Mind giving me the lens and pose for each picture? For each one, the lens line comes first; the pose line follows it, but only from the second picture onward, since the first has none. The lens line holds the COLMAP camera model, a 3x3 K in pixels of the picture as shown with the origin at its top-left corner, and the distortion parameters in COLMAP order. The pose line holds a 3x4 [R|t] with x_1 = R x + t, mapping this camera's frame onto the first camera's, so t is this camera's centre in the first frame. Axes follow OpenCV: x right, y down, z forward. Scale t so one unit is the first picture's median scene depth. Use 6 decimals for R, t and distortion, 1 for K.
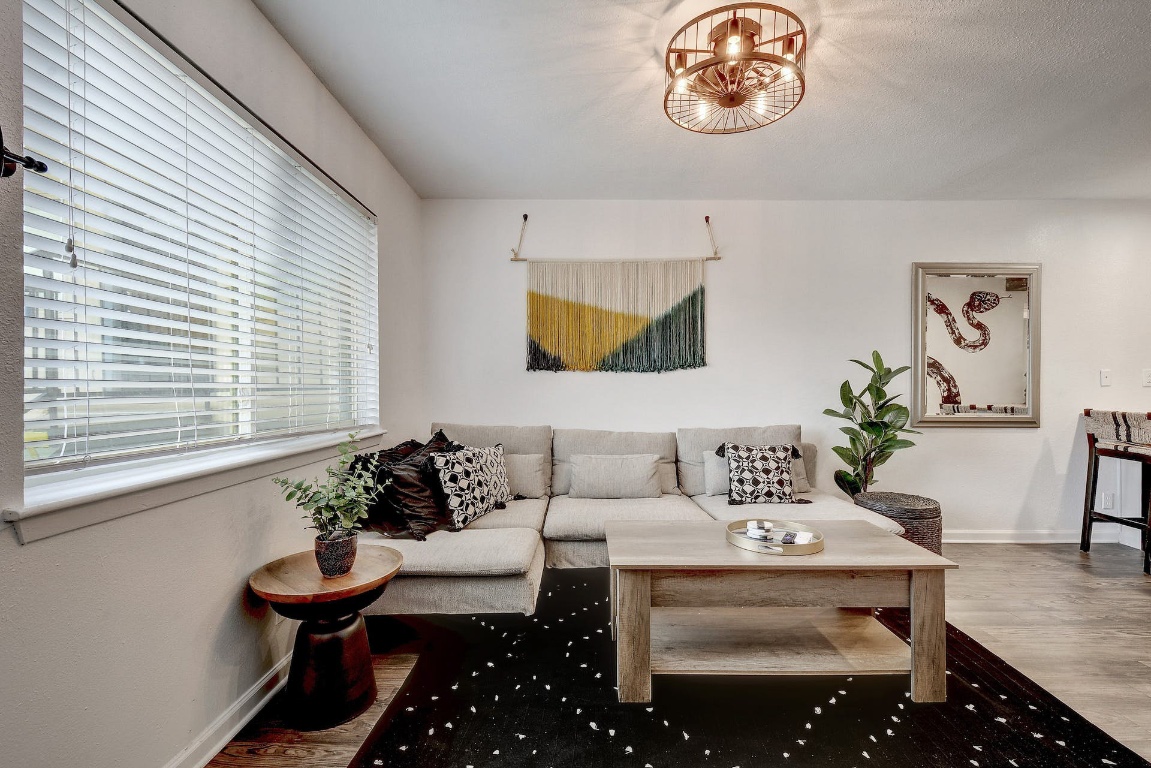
lens RADIAL K [[499.1, 0, 578.3], [0, 499.1, 386.3], [0, 0, 1]] dist [0.000341, -0.002755]
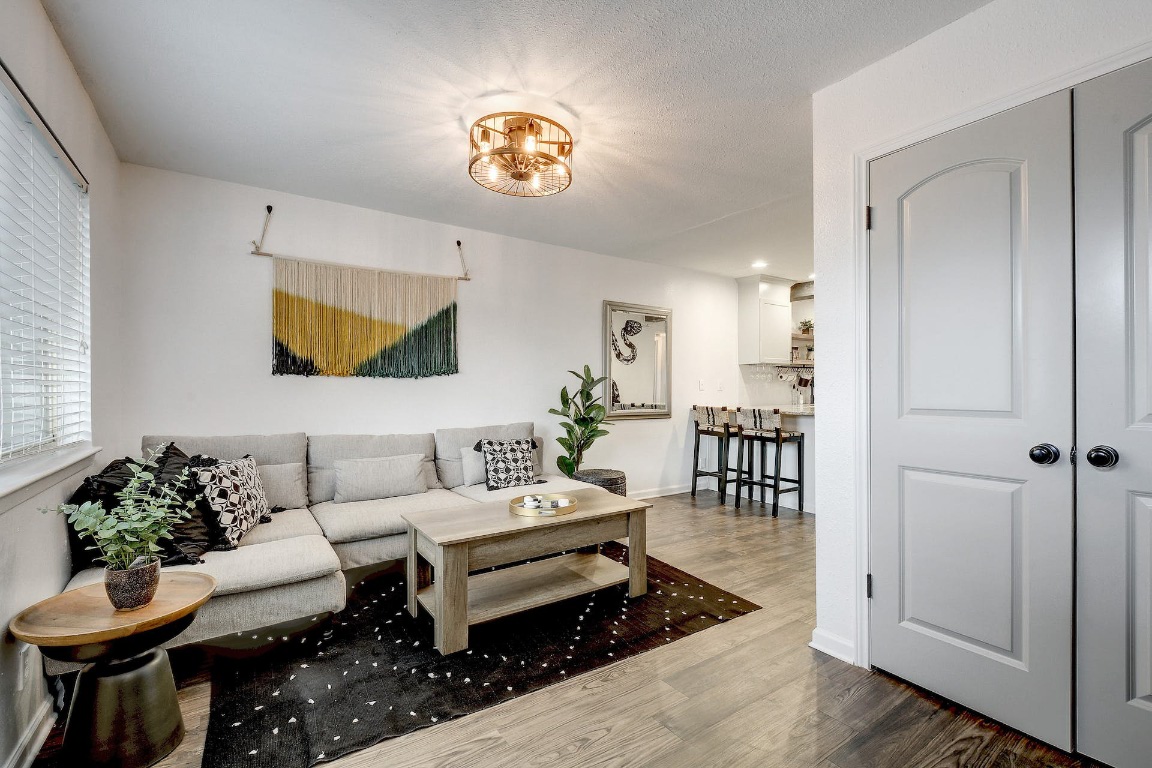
lens RADIAL K [[499.5, 0, 573.0], [0, 499.5, 386.9], [0, 0, 1]] dist [0.000341, -0.002755]
pose [[0.830720, 0.001933, 0.556687, -0.212636], [-0.001238, 0.999998, -0.001626, -0.011042], [-0.556689, 0.000662, 0.830720, -0.117092]]
